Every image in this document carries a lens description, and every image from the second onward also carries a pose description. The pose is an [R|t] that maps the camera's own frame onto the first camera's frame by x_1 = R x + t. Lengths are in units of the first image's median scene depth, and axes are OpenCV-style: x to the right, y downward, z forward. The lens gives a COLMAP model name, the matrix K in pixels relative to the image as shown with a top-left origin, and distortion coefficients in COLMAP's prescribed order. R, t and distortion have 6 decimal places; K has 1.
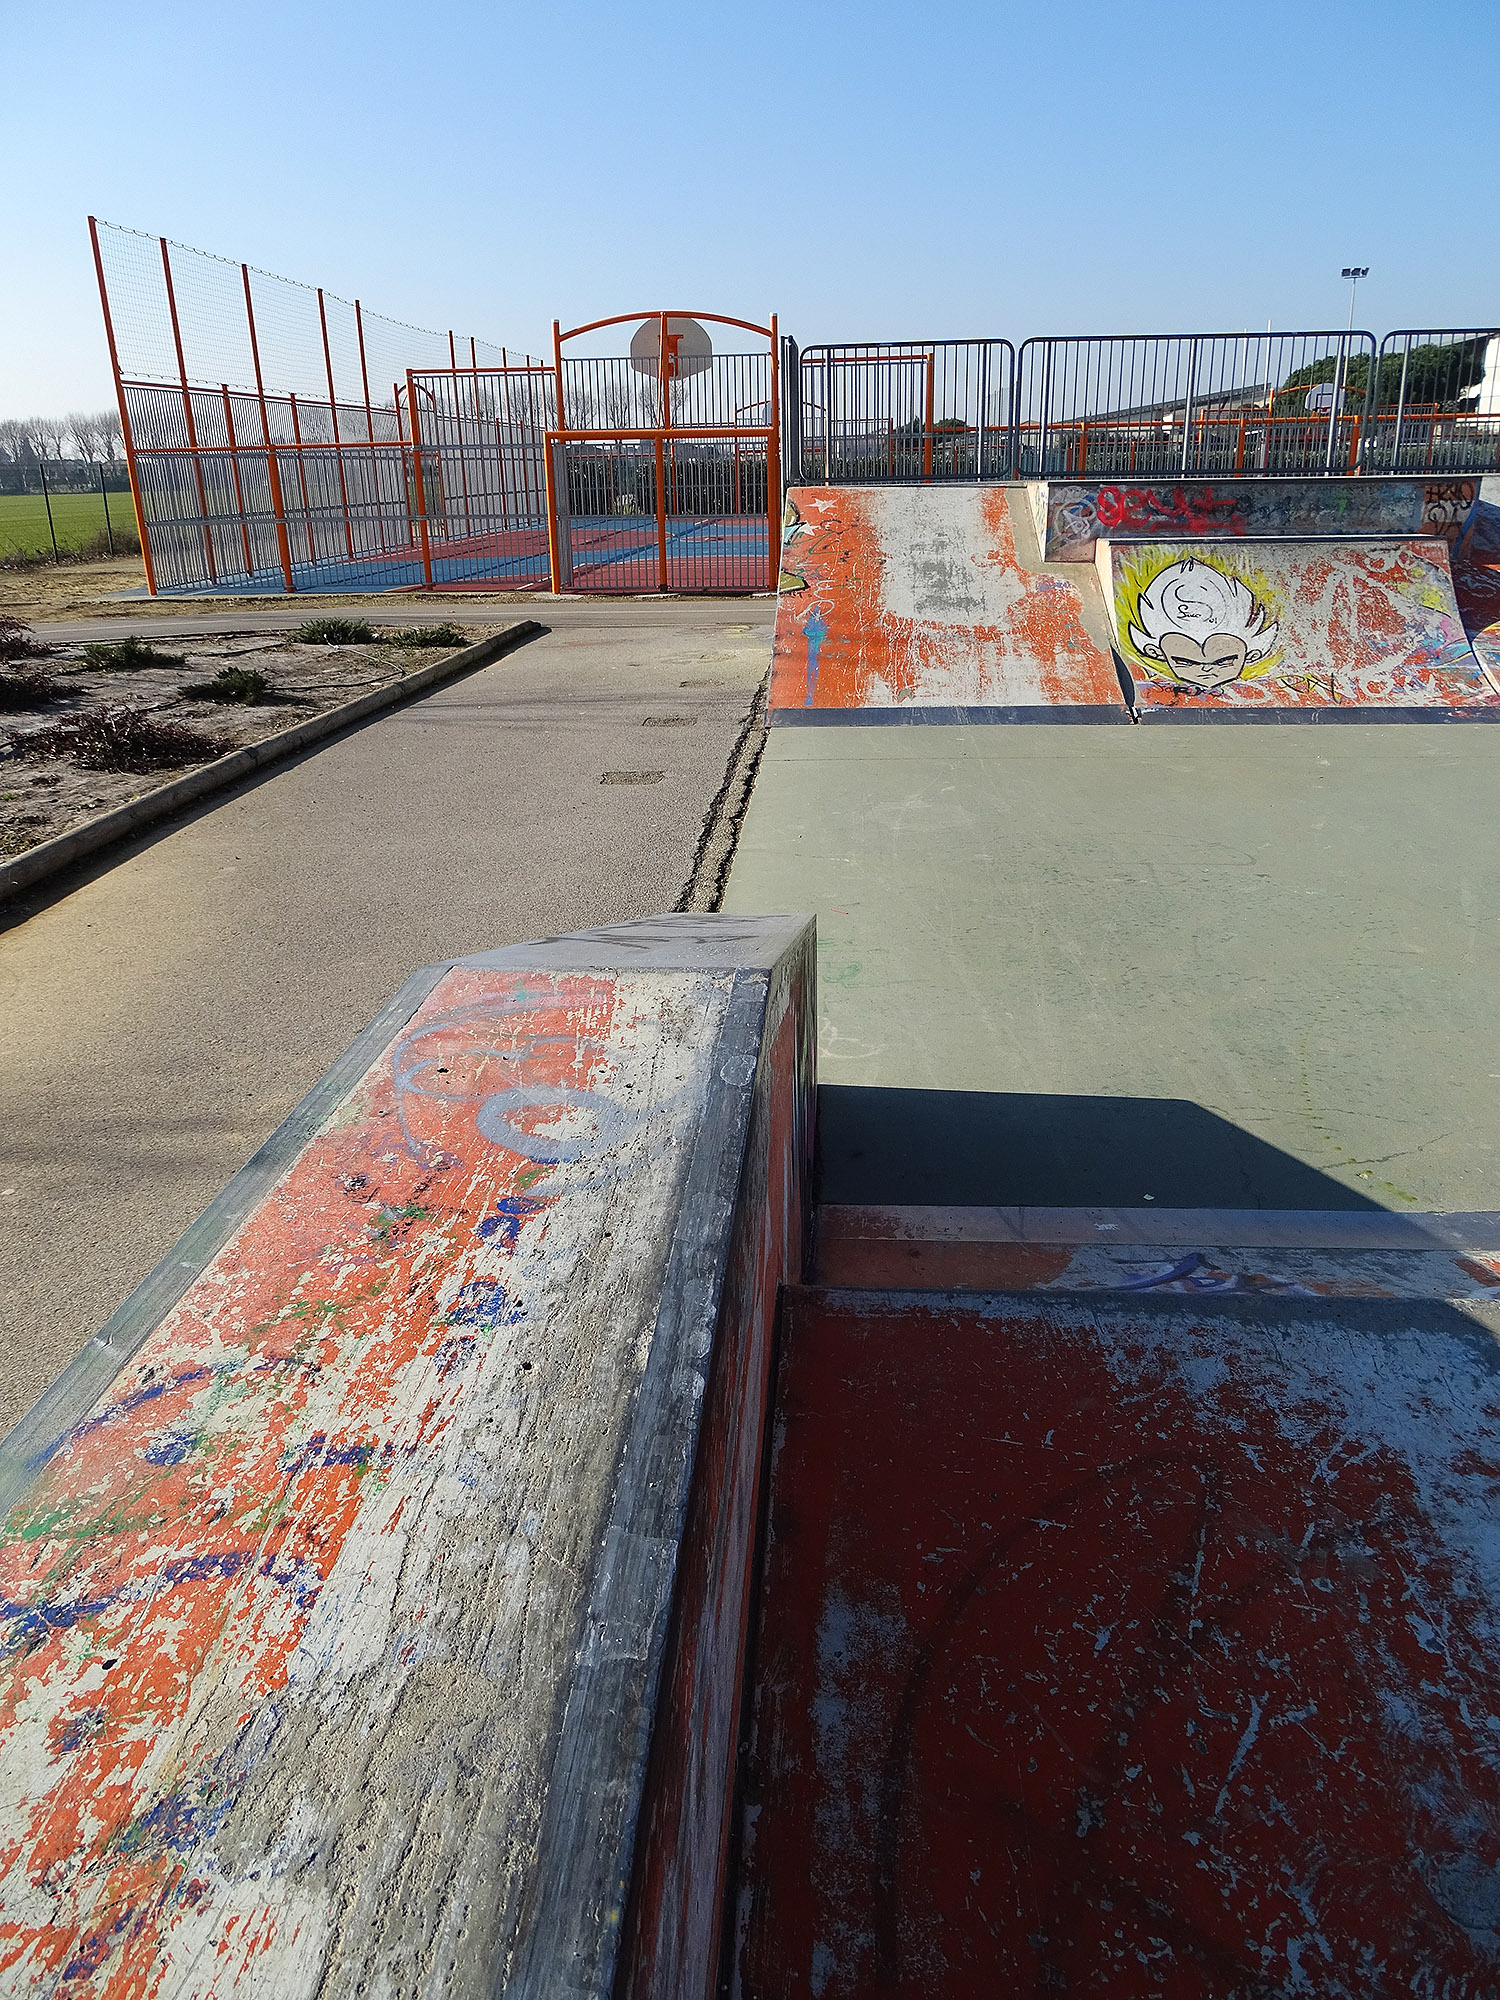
lens RADIAL K [[1381.8, 0, 753.6], [0, 1381.8, 994.4], [0, 0, 1]] dist [-0.010477, -0.003616]
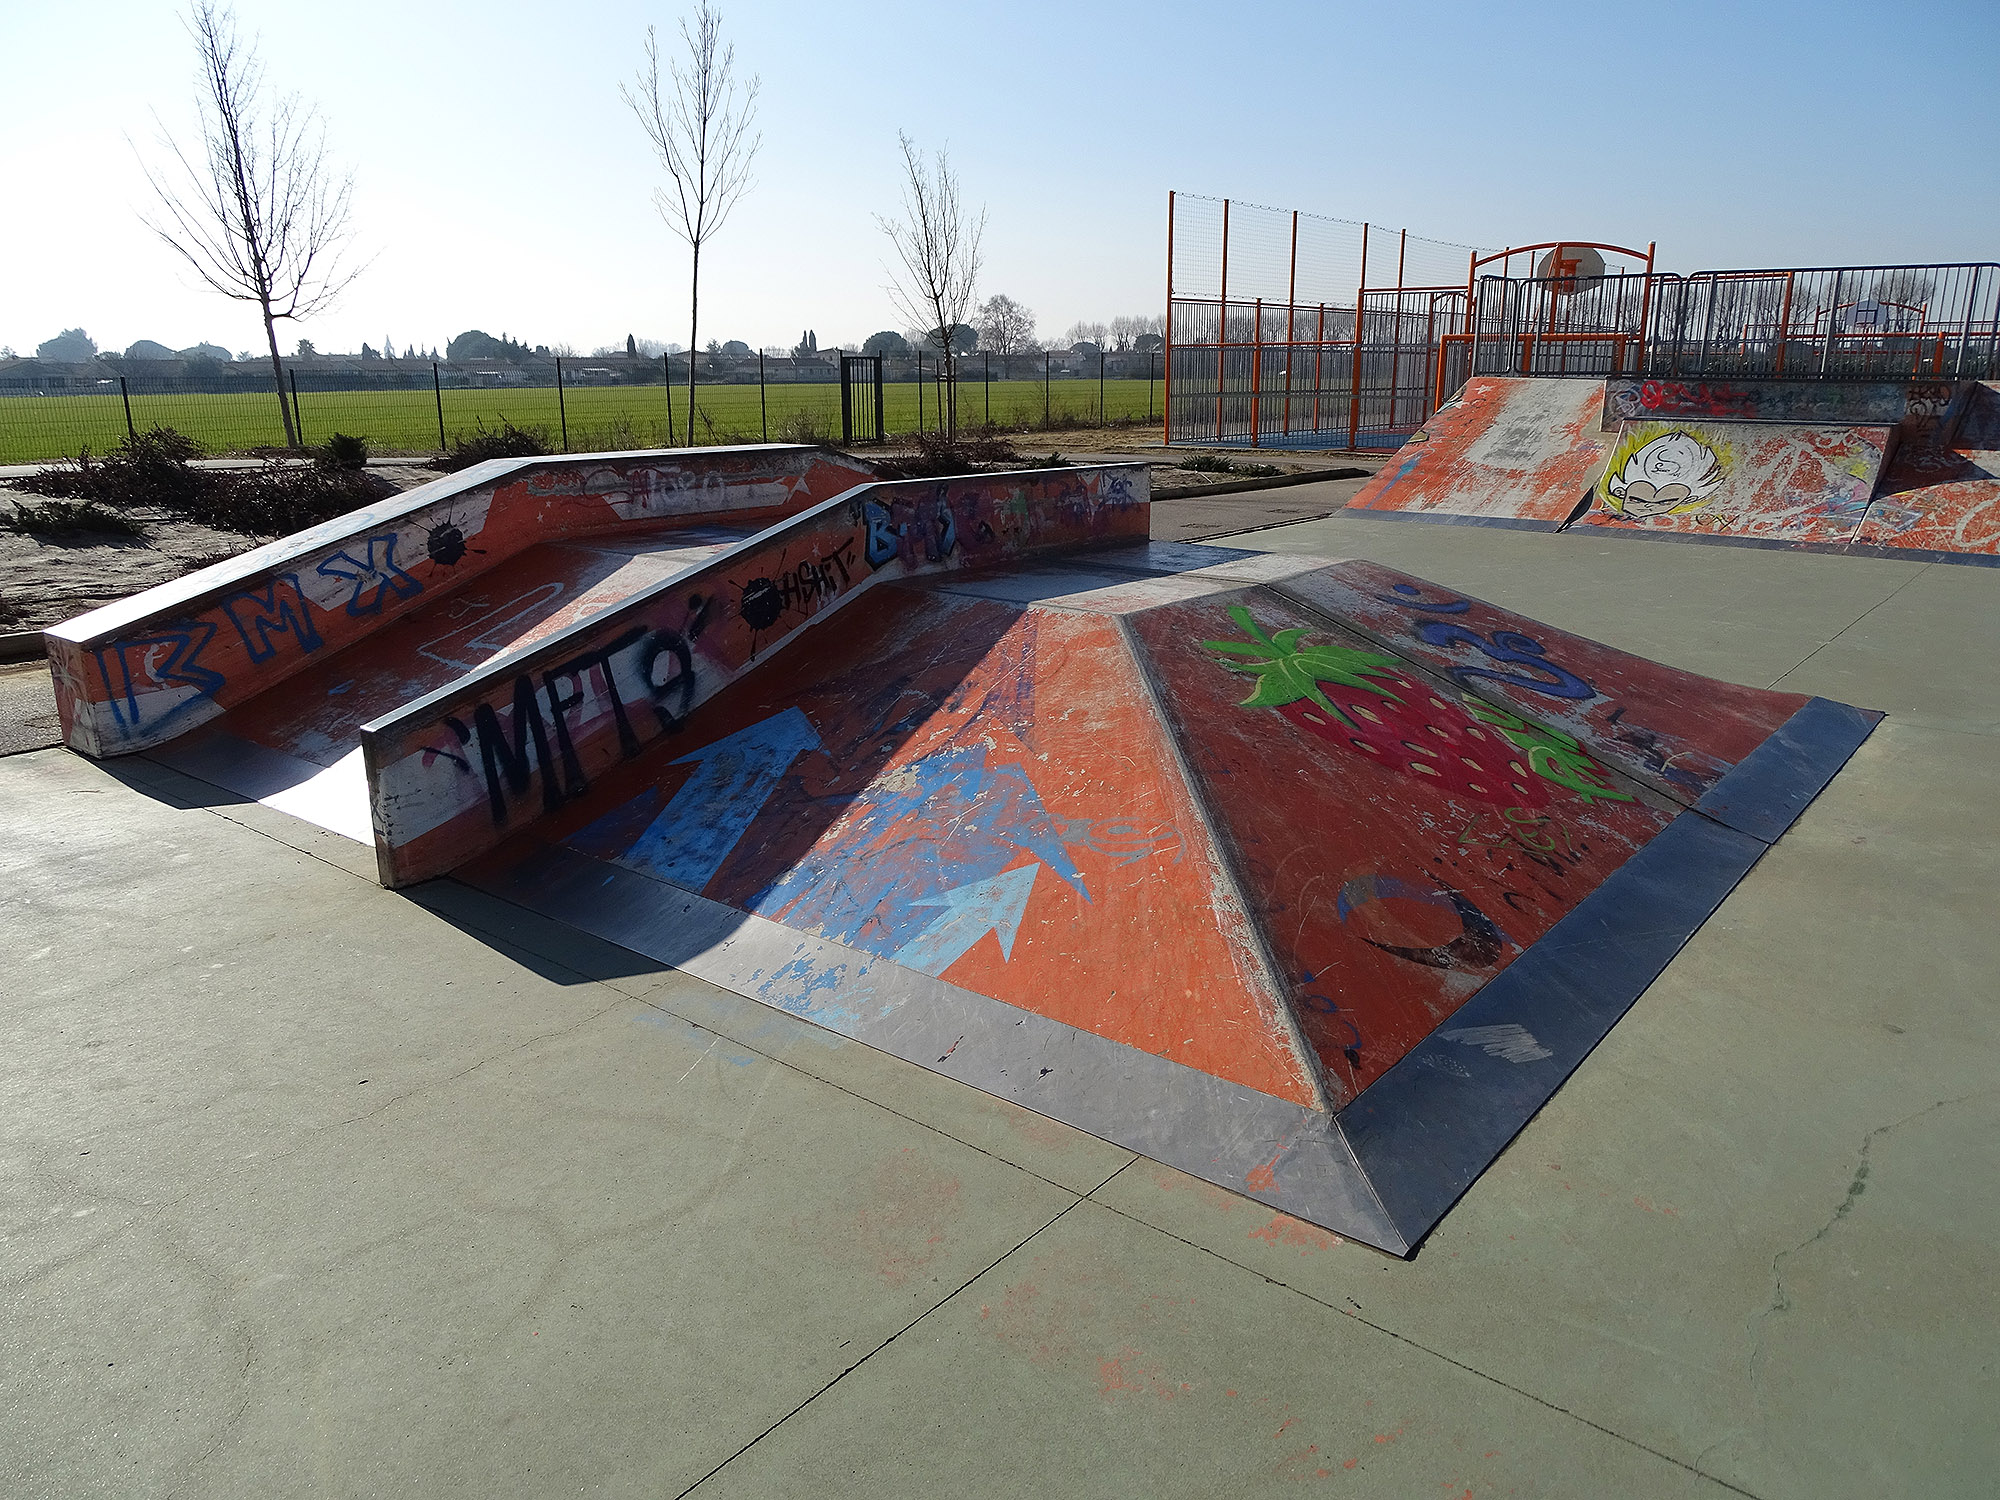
lens RADIAL K [[1381.8, 0, 997.0], [0, 1381.8, 744.2], [0, 0, 1]] dist [-0.010477, -0.003616]
pose [[0.805786, 0.175151, -0.565713, 0.595737], [-0.226823, 0.973696, -0.021614, 0.174469], [0.547047, 0.145733, 0.824319, -0.469082]]
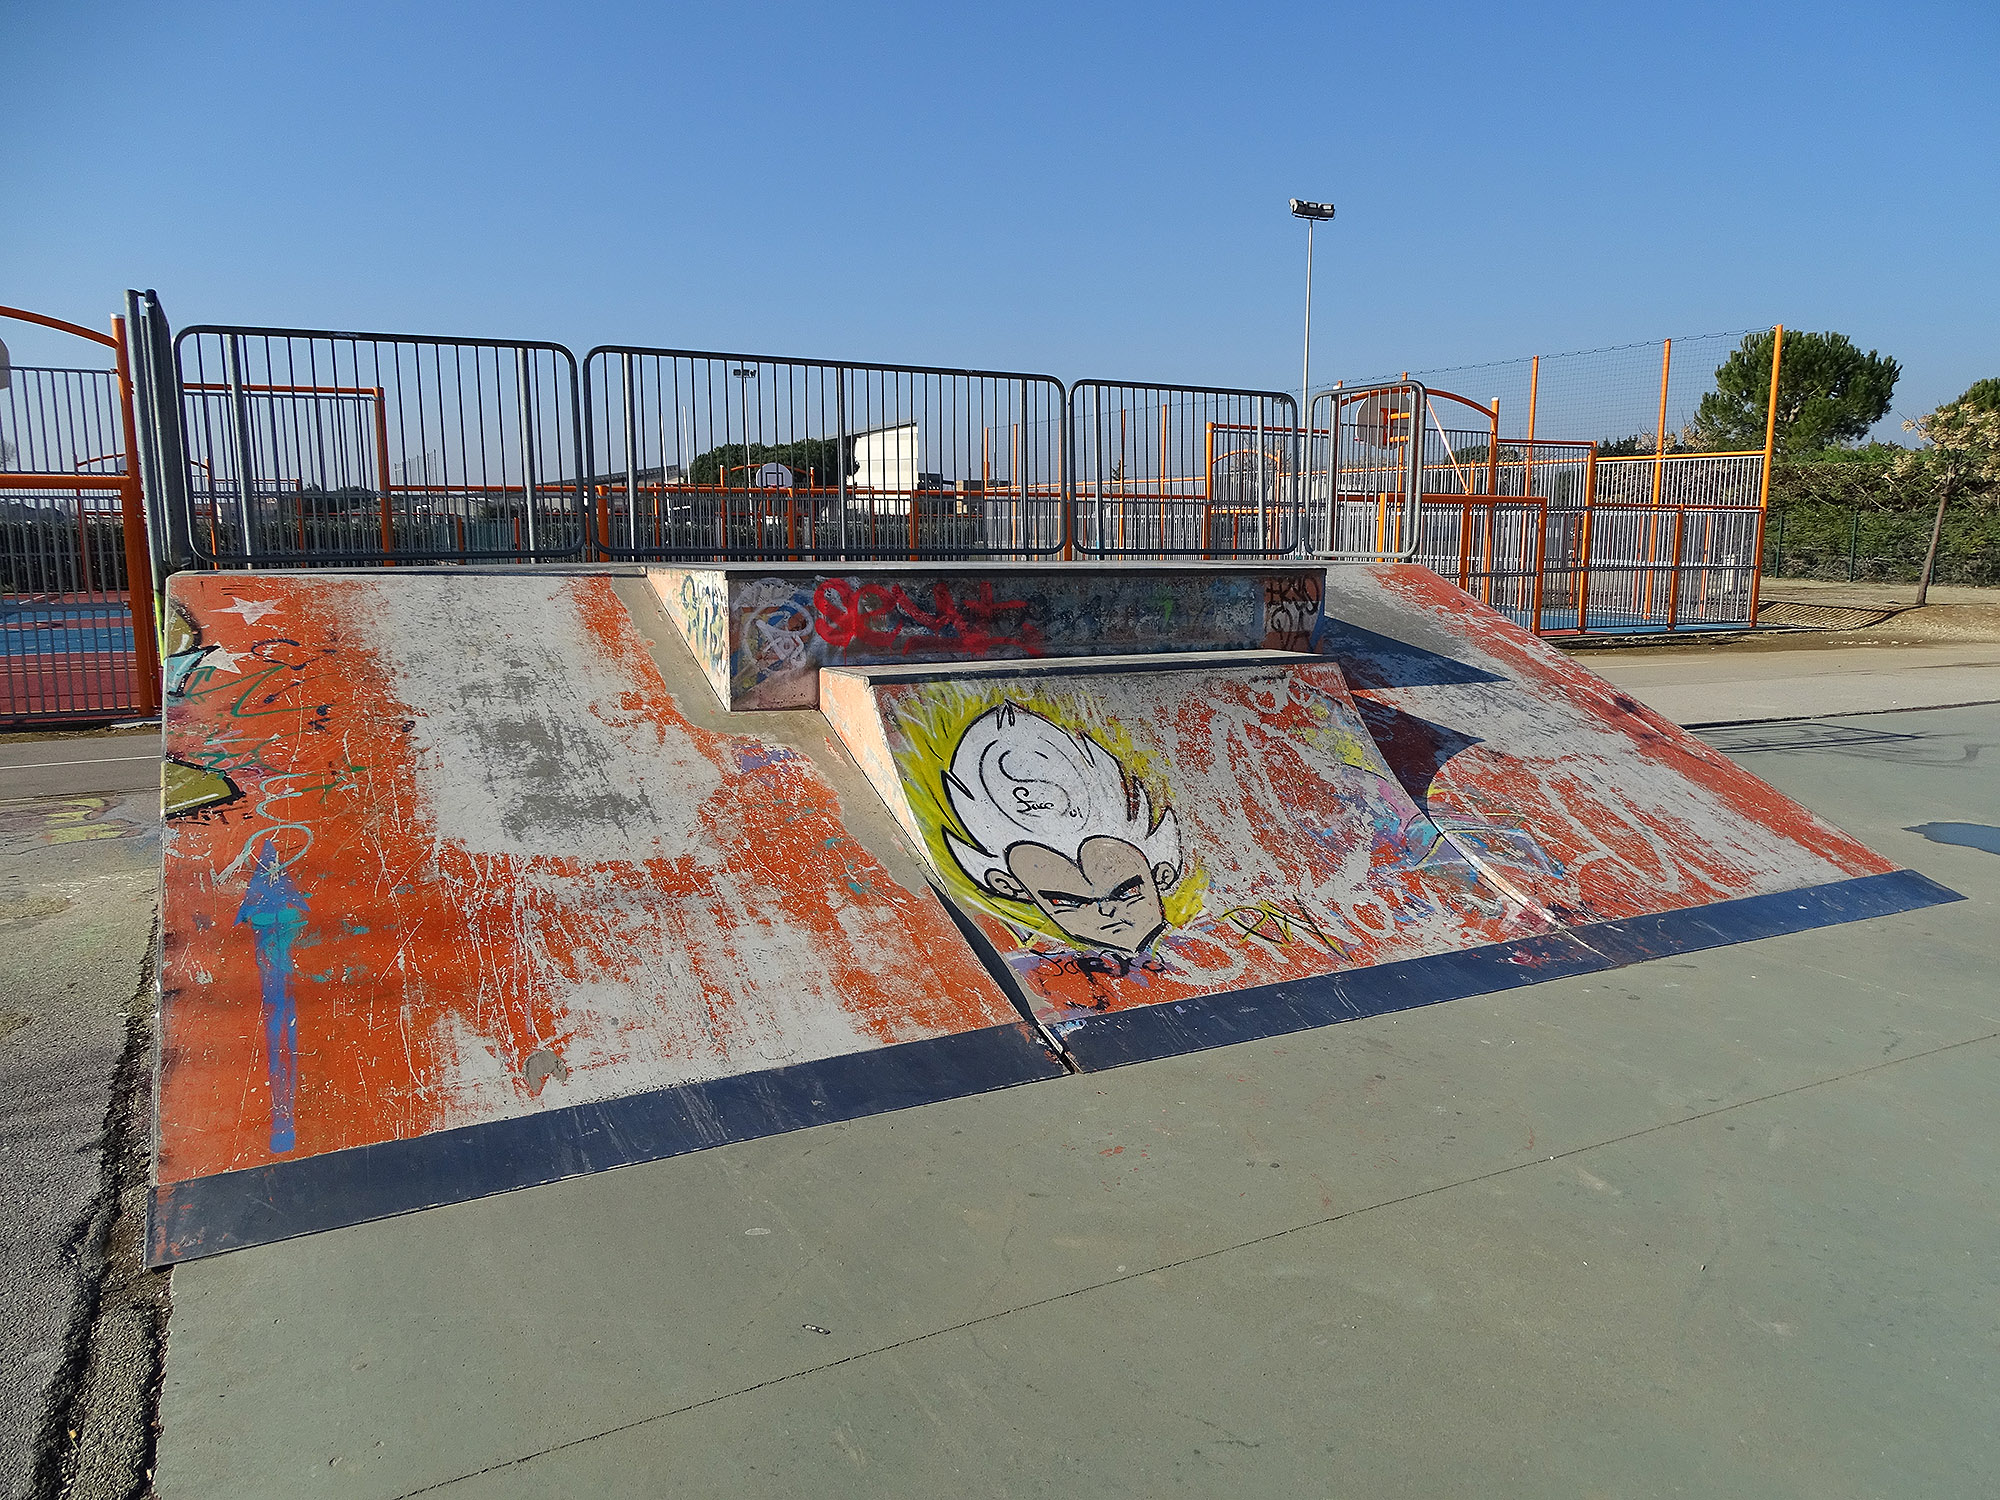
lens RADIAL K [[1381.8, 0, 992.3], [0, 1381.8, 760.8], [0, 0, 1]] dist [-0.010477, -0.003616]
pose [[0.845441, -0.062786, 0.530365, 0.010627], [0.170902, 0.972653, -0.157285, -0.203371], [-0.505985, 0.223616, 0.833051, 0.531590]]
